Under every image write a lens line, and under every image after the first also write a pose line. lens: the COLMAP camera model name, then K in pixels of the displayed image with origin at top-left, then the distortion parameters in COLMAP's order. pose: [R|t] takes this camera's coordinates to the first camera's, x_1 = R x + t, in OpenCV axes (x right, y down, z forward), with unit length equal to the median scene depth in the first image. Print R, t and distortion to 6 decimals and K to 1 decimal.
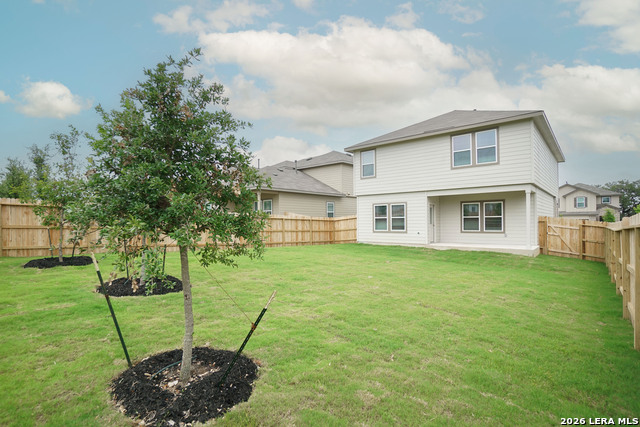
lens RADIAL K [[310.1, 0, 317.1], [0, 310.1, 216.0], [0, 0, 1]] dist [-0.038281, 0.005055]
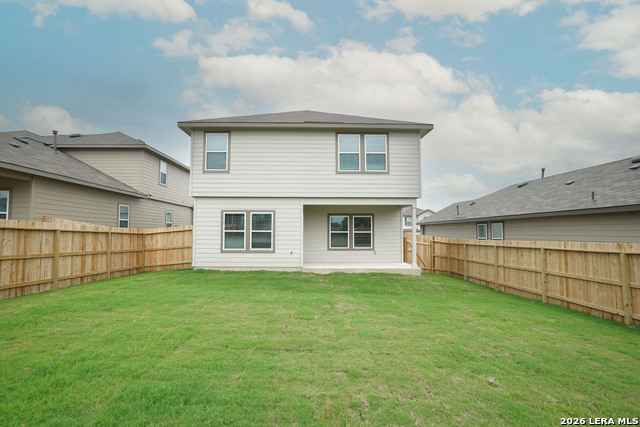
lens RADIAL K [[310.1, 0, 322.2], [0, 310.1, 213.2], [0, 0, 1]] dist [-0.038281, 0.005055]
pose [[0.734762, 0.053700, 0.676196, -0.122438], [-0.021239, 0.998194, -0.056193, 0.000460], [-0.677992, 0.026927, 0.734576, 0.367392]]
